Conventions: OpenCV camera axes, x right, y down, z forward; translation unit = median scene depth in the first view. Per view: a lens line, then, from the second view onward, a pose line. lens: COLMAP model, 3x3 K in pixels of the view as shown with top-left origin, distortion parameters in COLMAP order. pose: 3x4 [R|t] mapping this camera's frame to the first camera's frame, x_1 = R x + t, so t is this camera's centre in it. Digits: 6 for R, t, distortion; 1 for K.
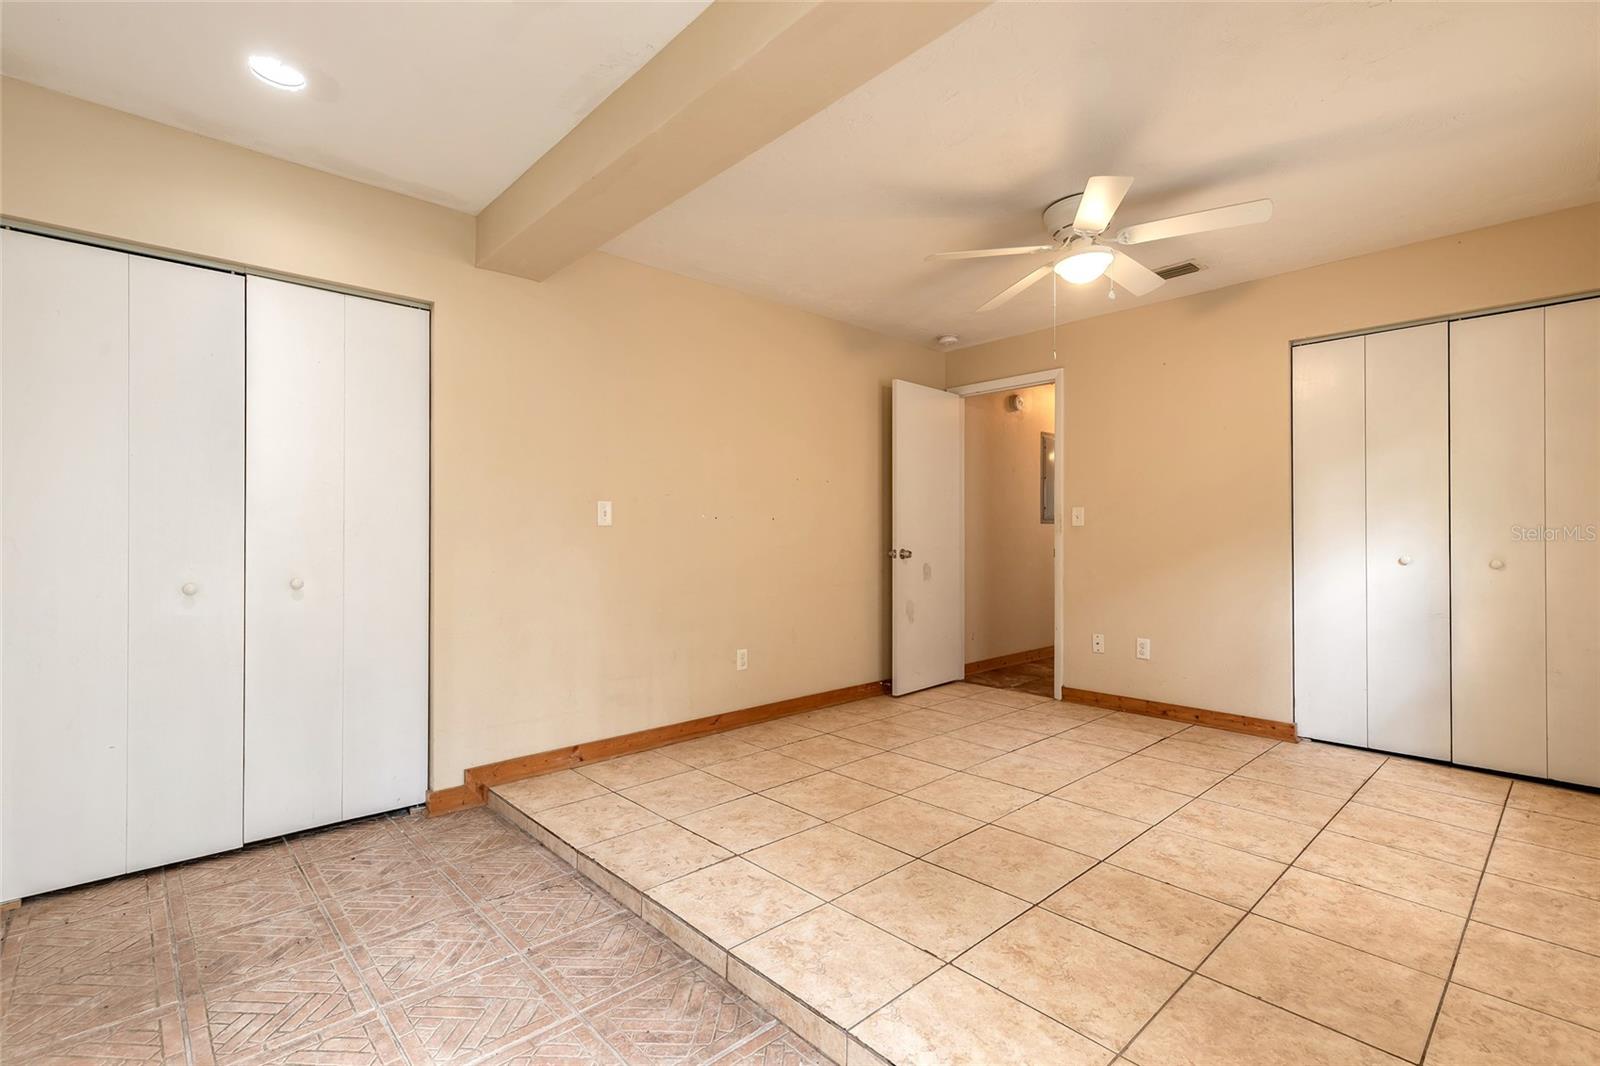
lens RADIAL K [[728.1, 0, 794.5], [0, 728.1, 537.4], [0, 0, 1]] dist [0.008960, -0.000175]
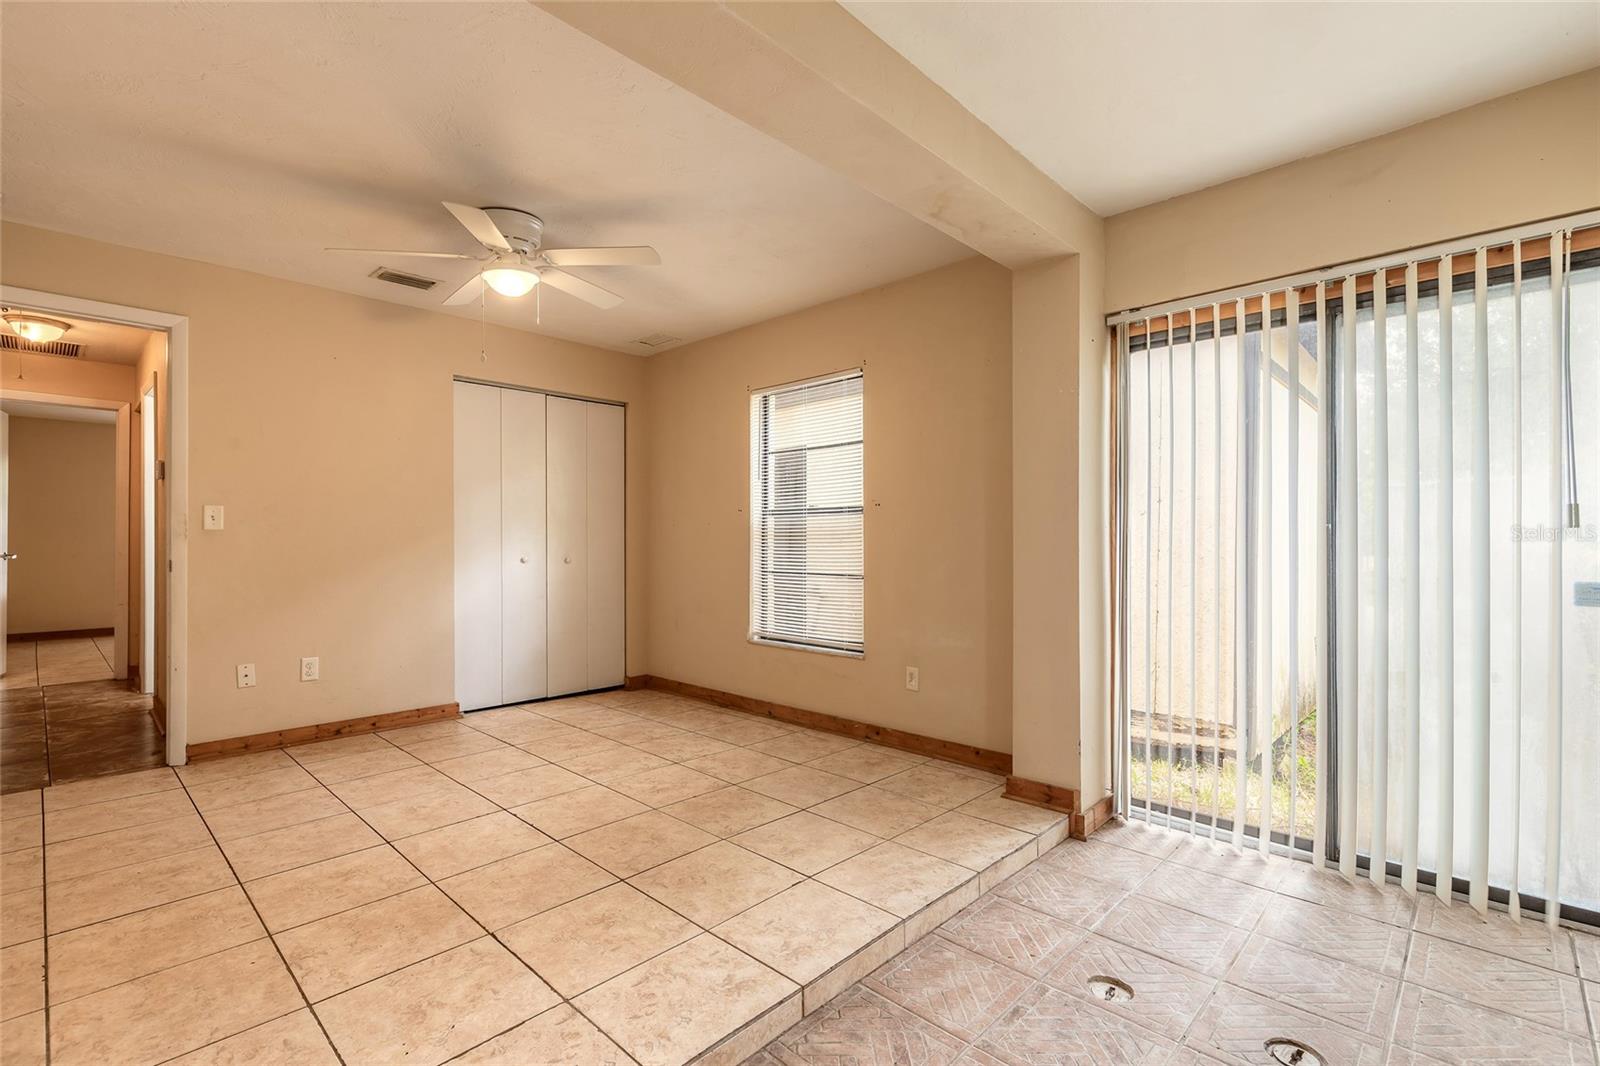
lens RADIAL K [[728.1, 0, 794.5], [0, 728.1, 537.4], [0, 0, 1]] dist [0.008960, -0.000175]
pose [[-0.060598, 0.000851, 0.998162, -0.713314], [0.001284, 0.999999, -0.000774, -0.010279], [-0.998161, 0.001234, -0.060599, 0.735111]]
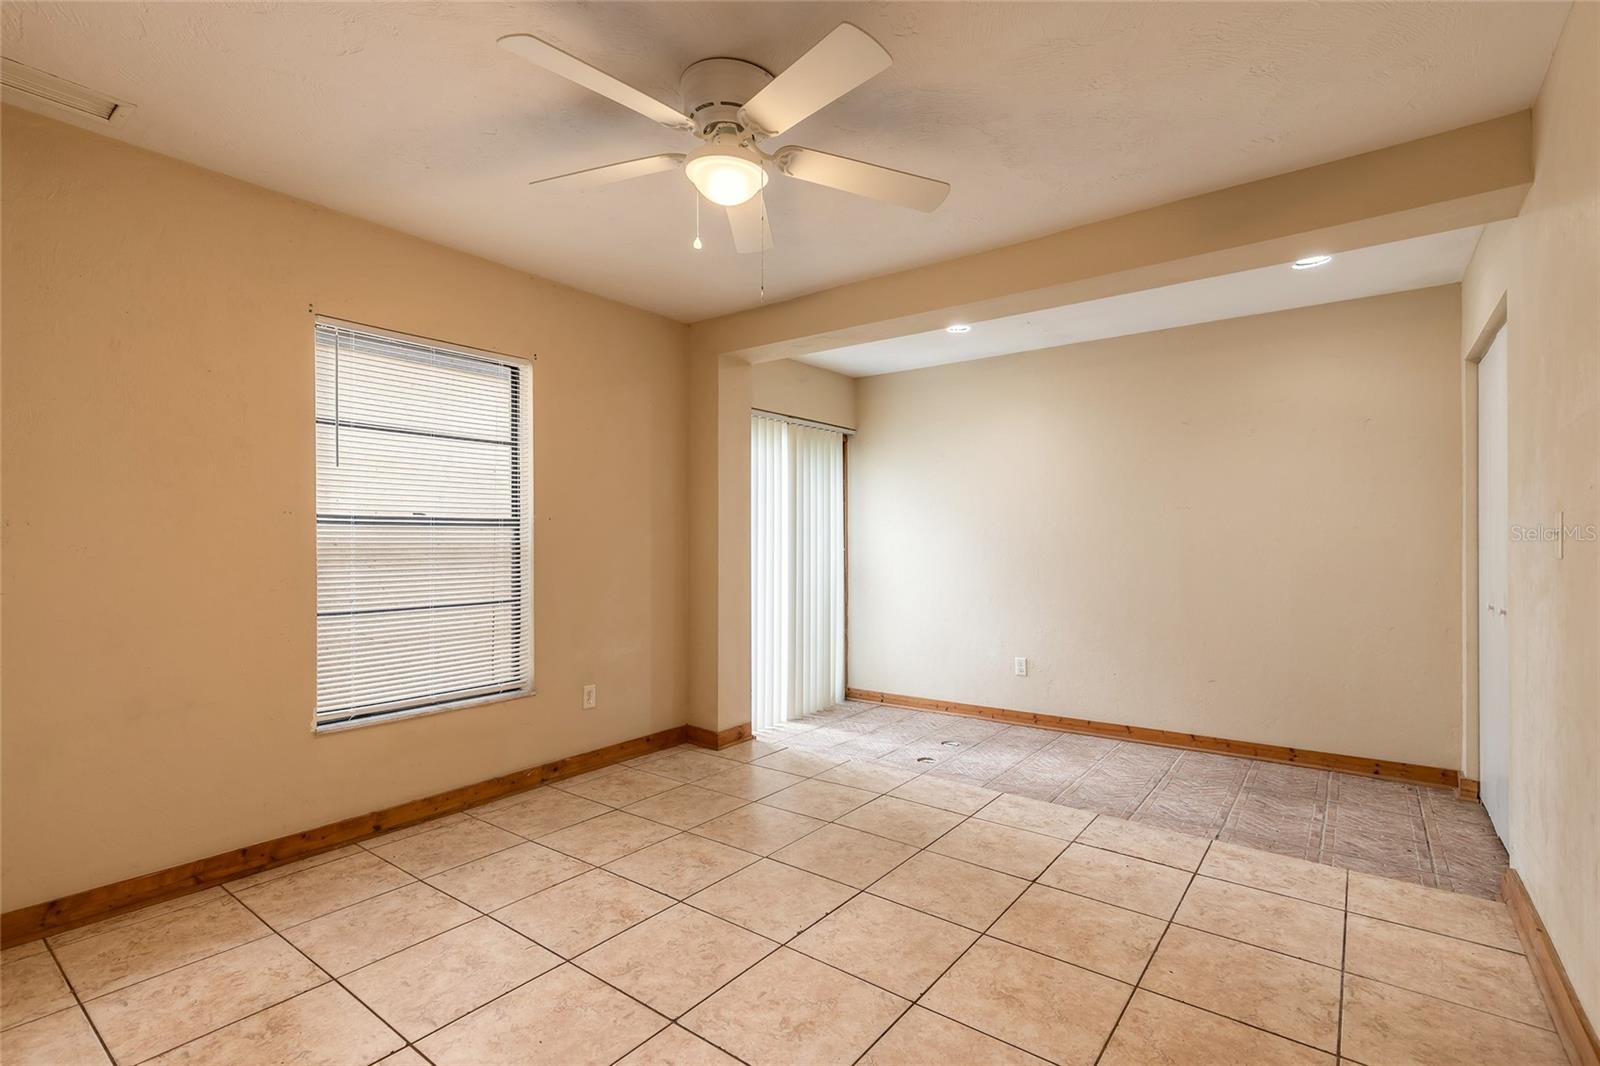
lens RADIAL K [[737.3, 0, 800.0], [0, 737.3, 533.0], [0, 0, 1]] dist [0.010985, -0.000451]
pose [[-0.984227, -0.001924, -0.176897, 0.498517], [-0.000159, 0.999950, -0.009991, -0.037662], [0.176908, -0.009805, -0.984179, 1.863482]]
